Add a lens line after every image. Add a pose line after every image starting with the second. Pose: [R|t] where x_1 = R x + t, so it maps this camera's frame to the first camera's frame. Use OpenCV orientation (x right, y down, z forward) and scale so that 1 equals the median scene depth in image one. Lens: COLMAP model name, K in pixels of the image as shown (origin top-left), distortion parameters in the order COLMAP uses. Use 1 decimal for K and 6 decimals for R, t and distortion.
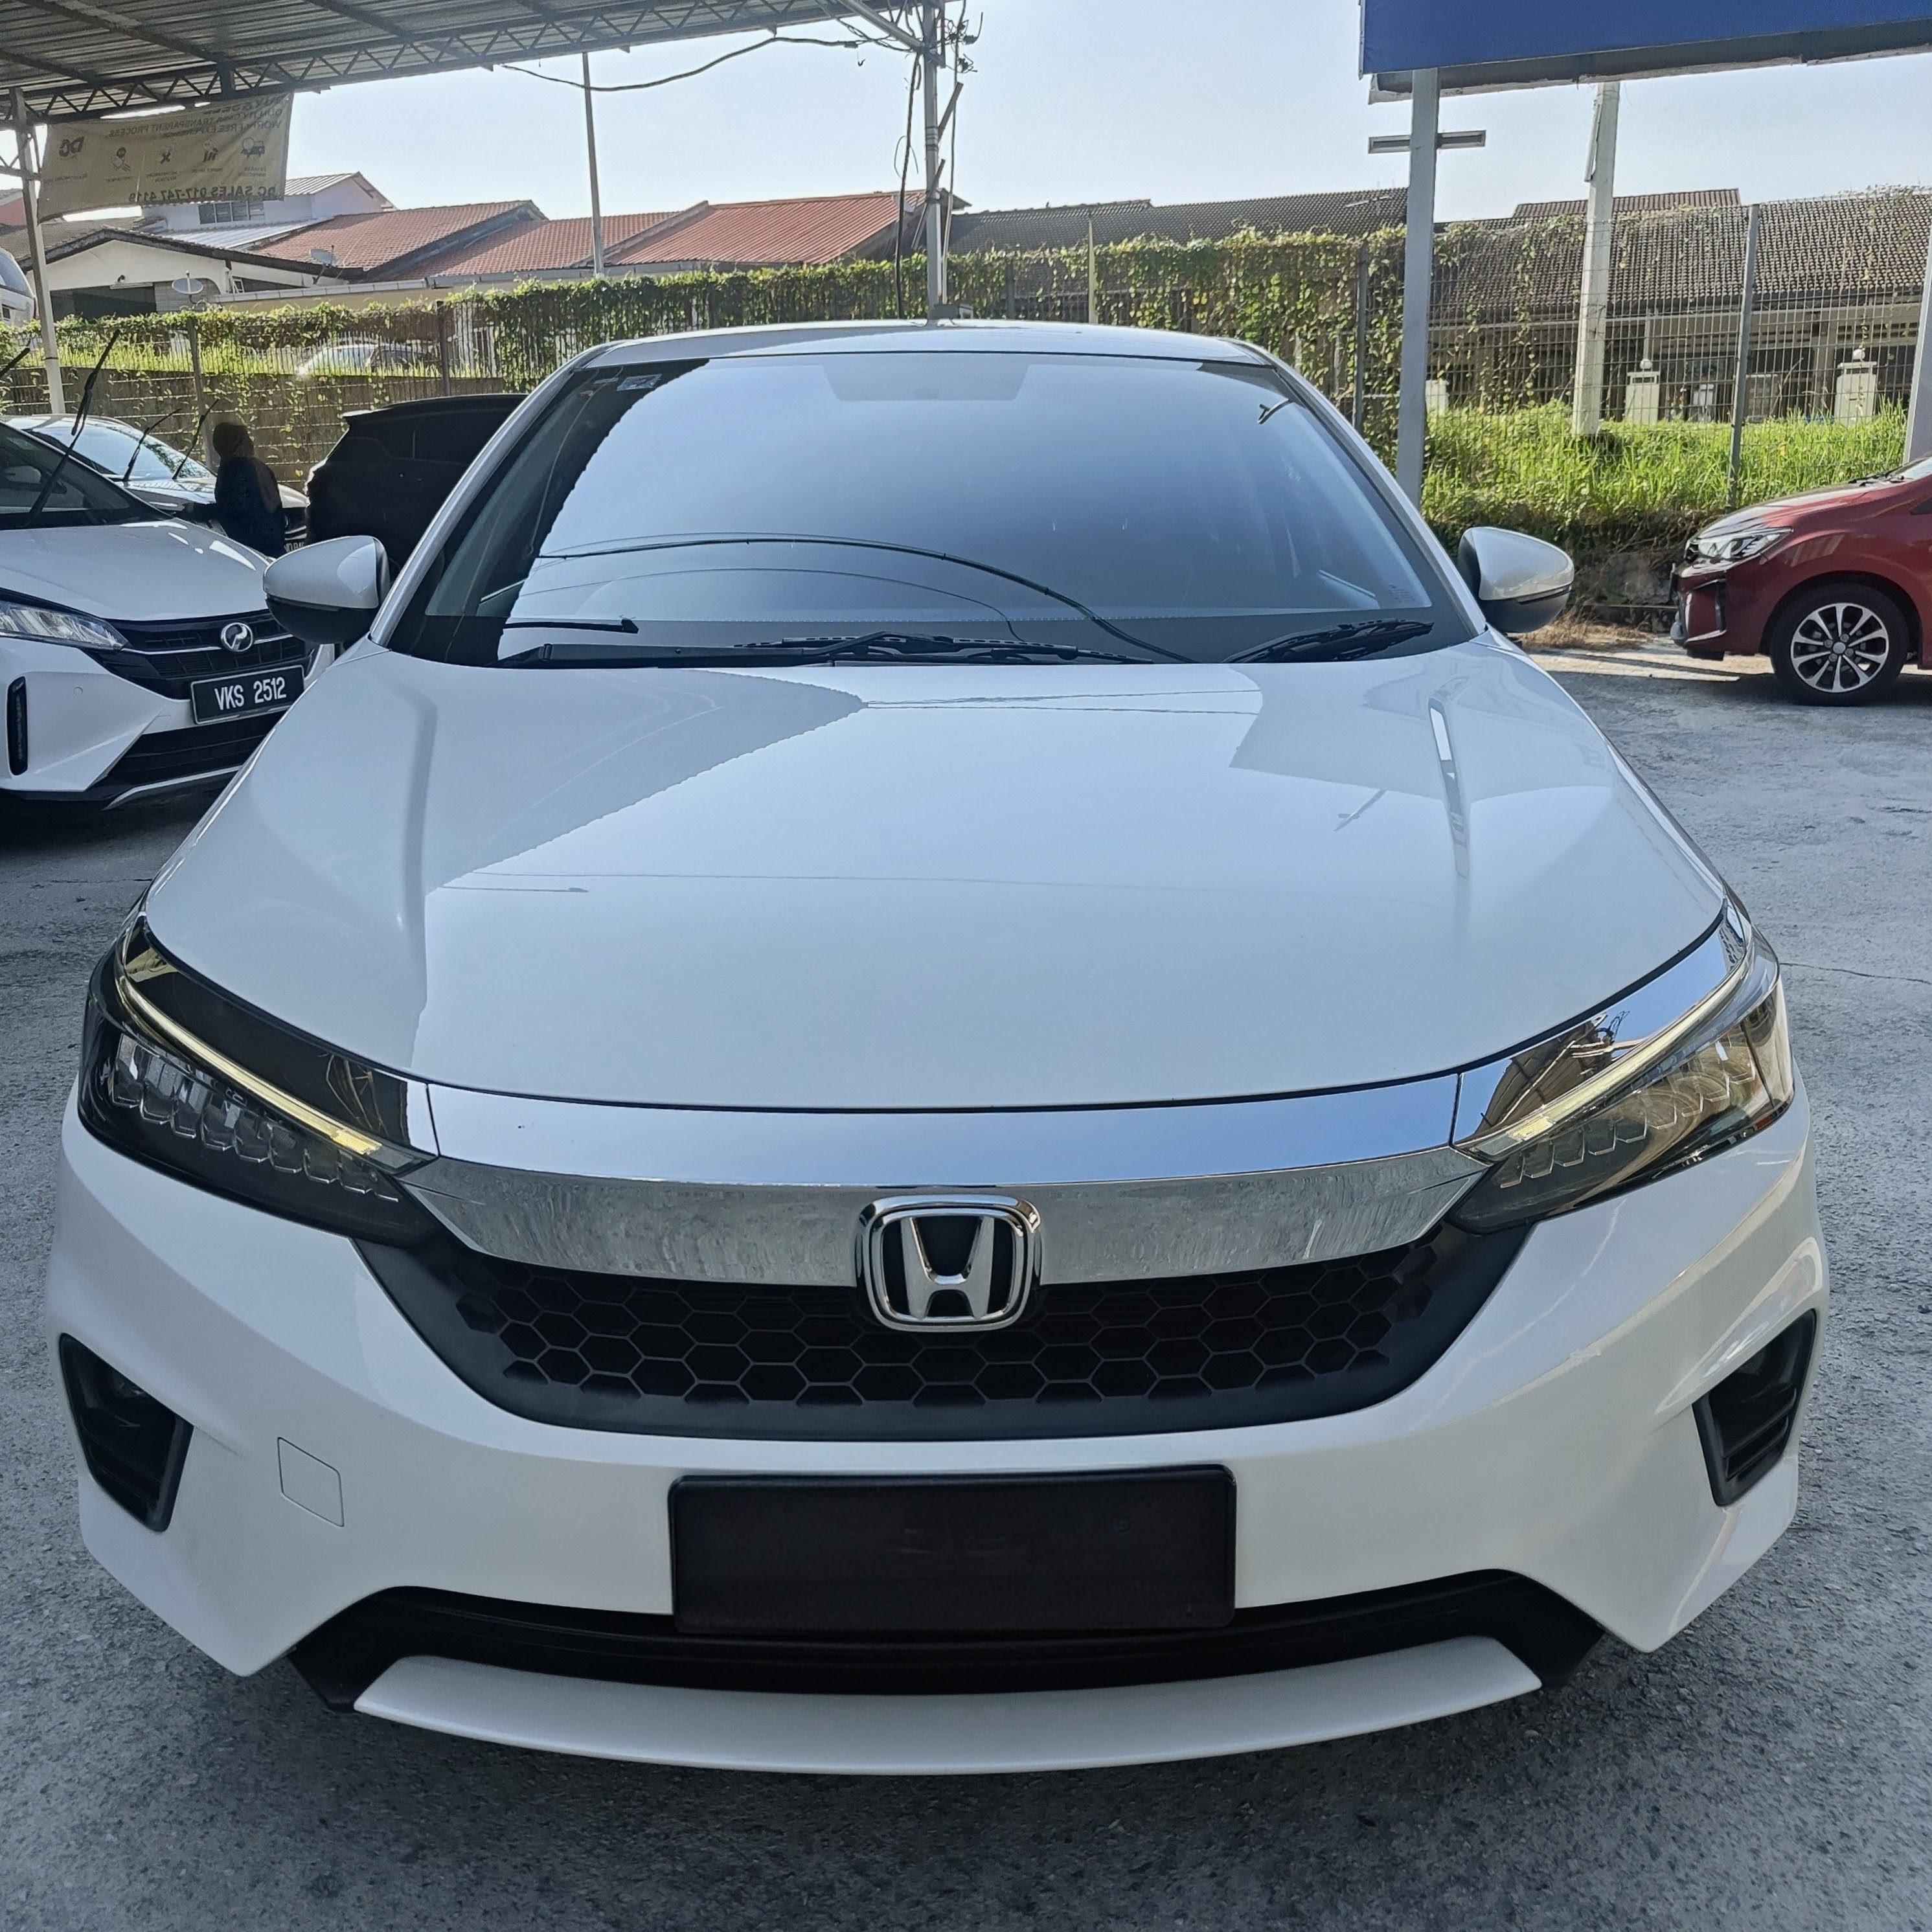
lens RADIAL K [[1897.6, 0, 966.0], [0, 1897.6, 966.0], [0, 0, 1]] dist [-0.002624, 0.020890]
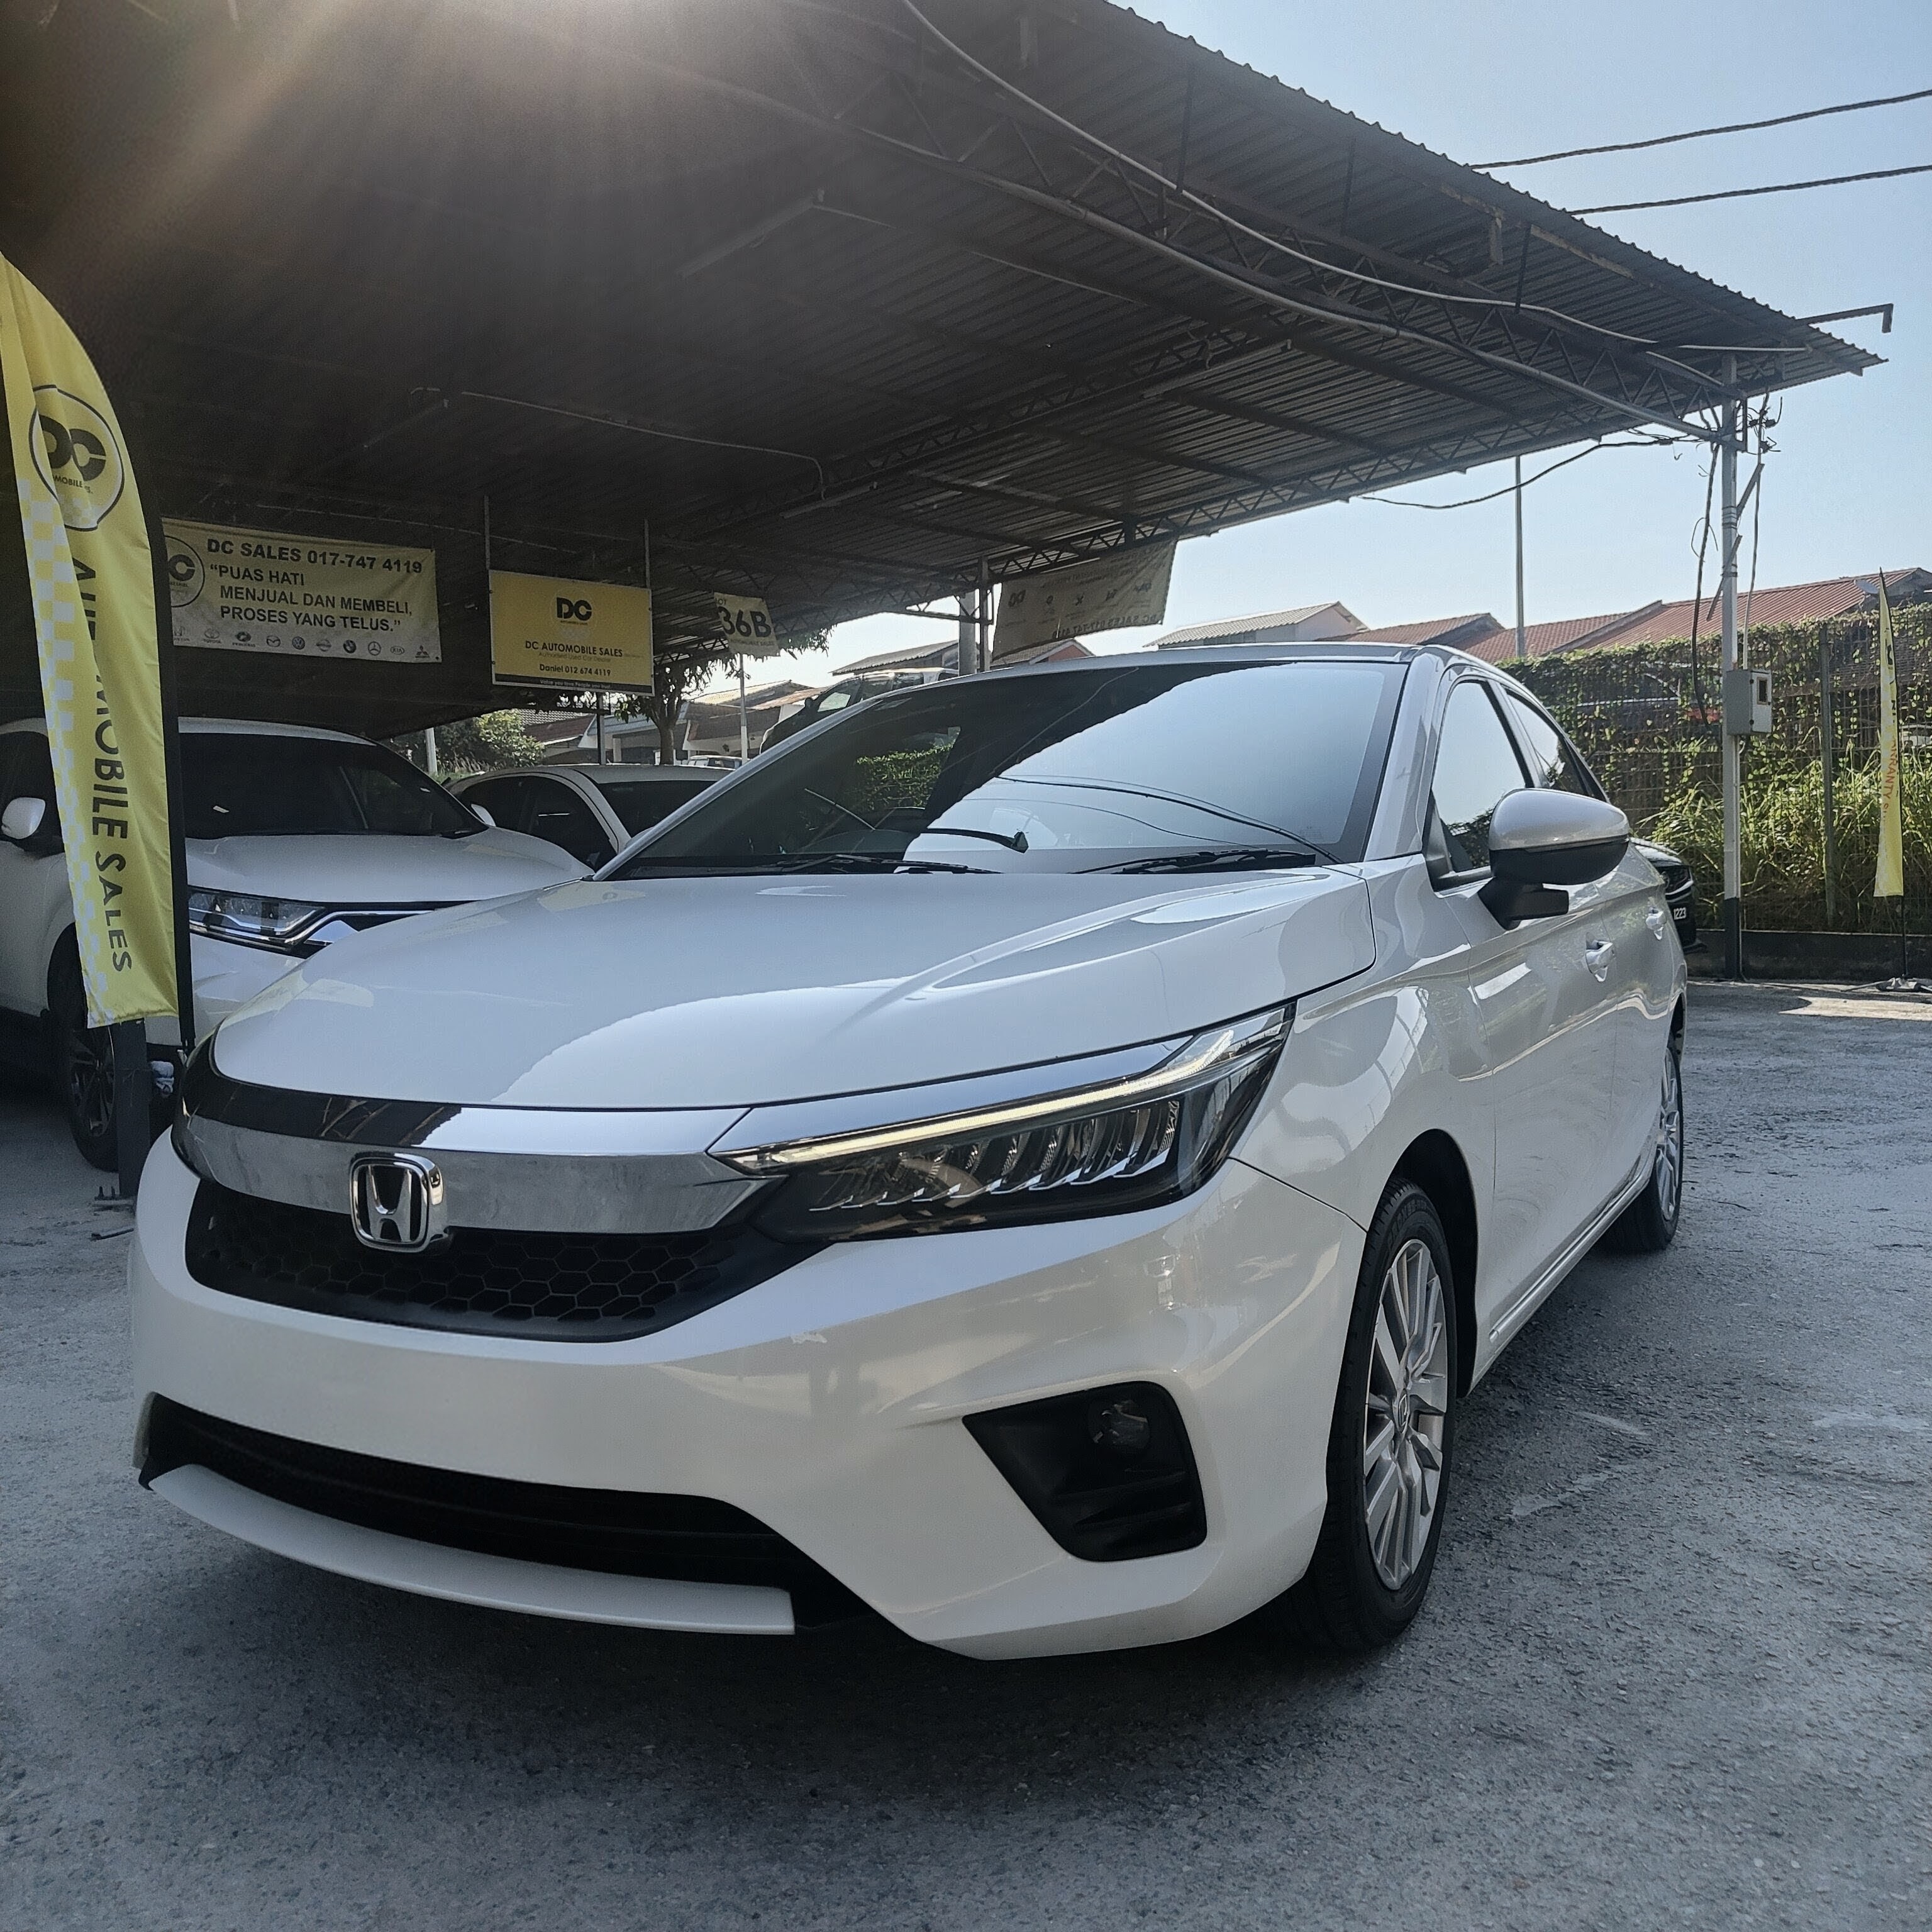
lens RADIAL K [[1851.6, 0, 931.8], [0, 1851.6, 968.4], [0, 0, 1]] dist [-0.020676, 0.015666]
pose [[0.858004, 0.019449, -0.513274, 0.117706], [-0.121066, 0.978786, -0.165289, 0.017969], [0.499171, 0.203959, 0.842158, -0.004370]]
